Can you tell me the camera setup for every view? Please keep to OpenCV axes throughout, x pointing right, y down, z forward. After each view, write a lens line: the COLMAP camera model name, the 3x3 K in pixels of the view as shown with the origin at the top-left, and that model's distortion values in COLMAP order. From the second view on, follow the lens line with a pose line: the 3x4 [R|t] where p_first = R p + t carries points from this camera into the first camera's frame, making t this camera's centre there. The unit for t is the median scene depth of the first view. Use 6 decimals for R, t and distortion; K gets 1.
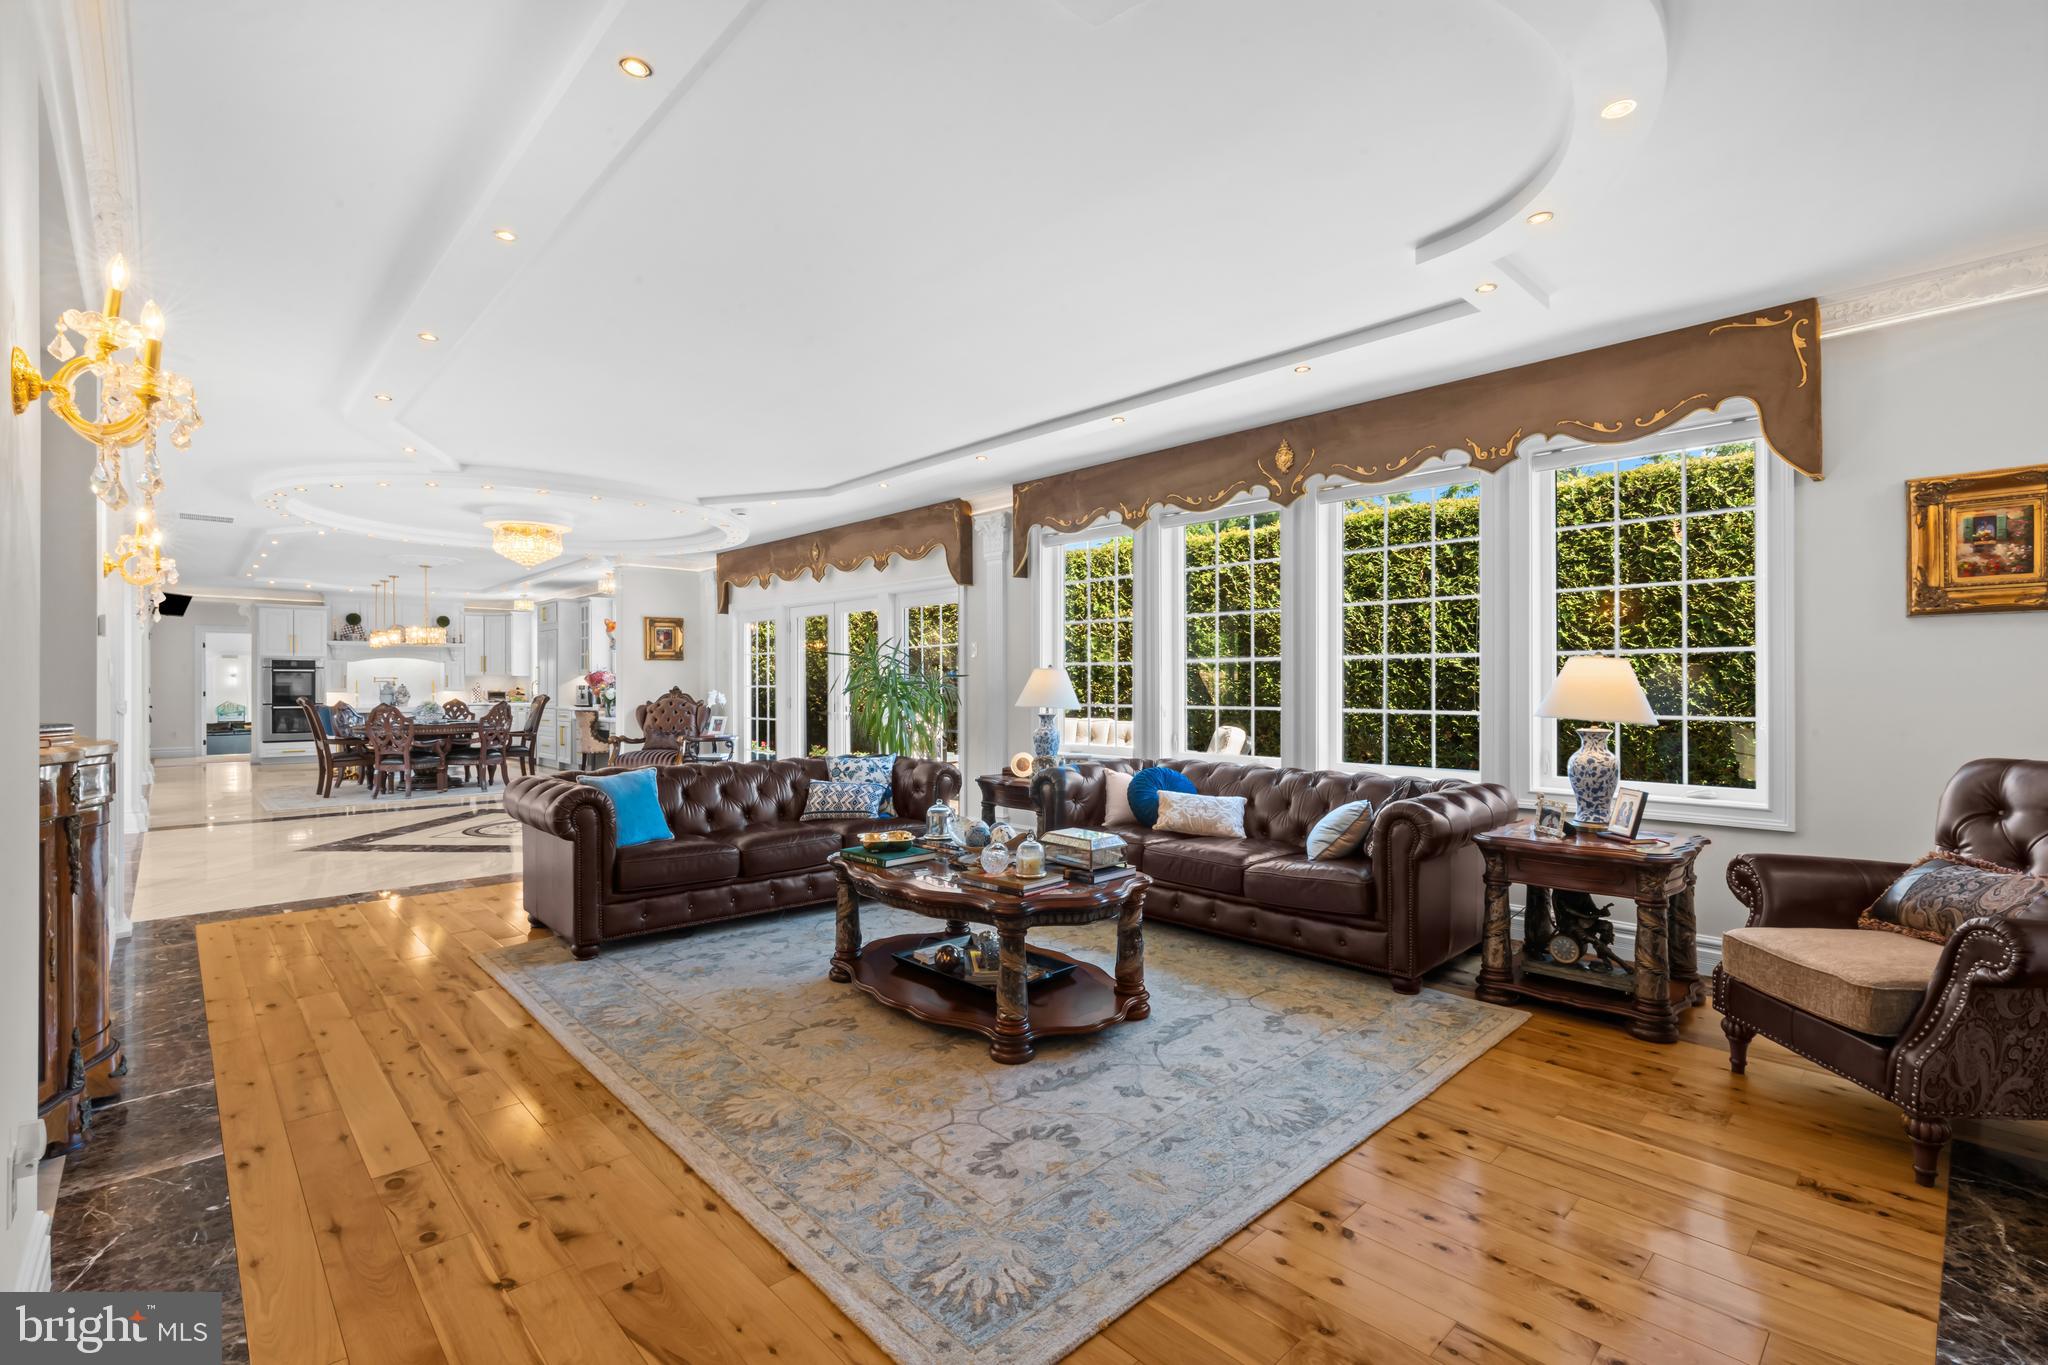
lens RADIAL K [[914.4, 0, 1034.0], [0, 914.4, 687.0], [0, 0, 1]] dist [-0.007216, 0.001755]
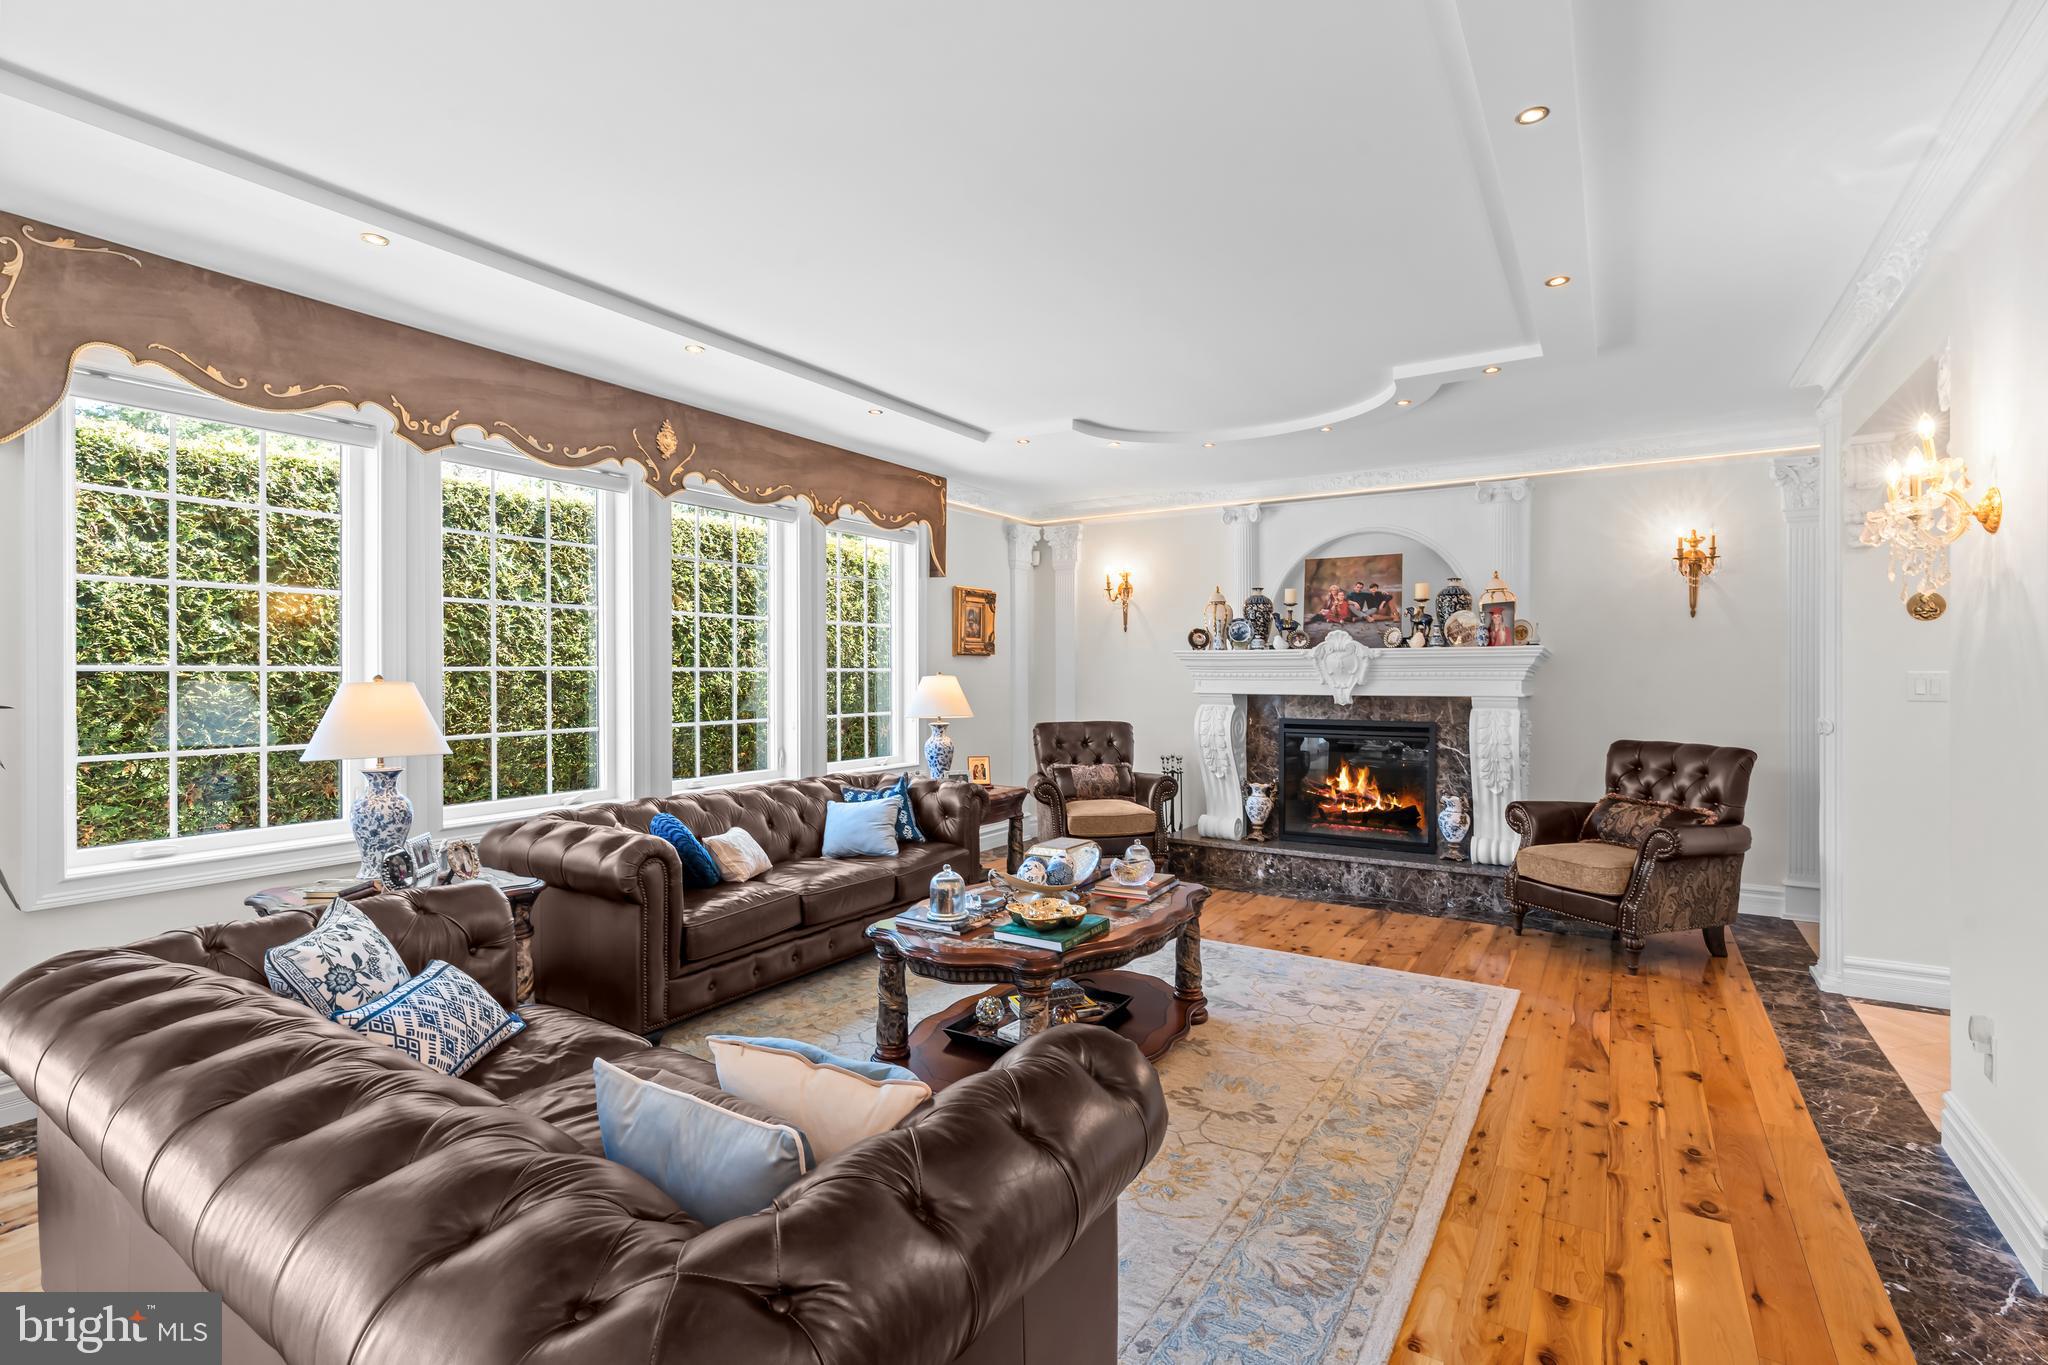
lens RADIAL K [[914.4, 0, 1043.4], [0, 914.4, 672.5], [0, 0, 1]] dist [-0.007216, 0.001755]
pose [[-0.239978, 0.001916, 0.970776, -0.386505], [0.005723, 0.999983, -0.000558, -0.015237], [-0.970761, 0.005422, -0.239985, 0.501784]]
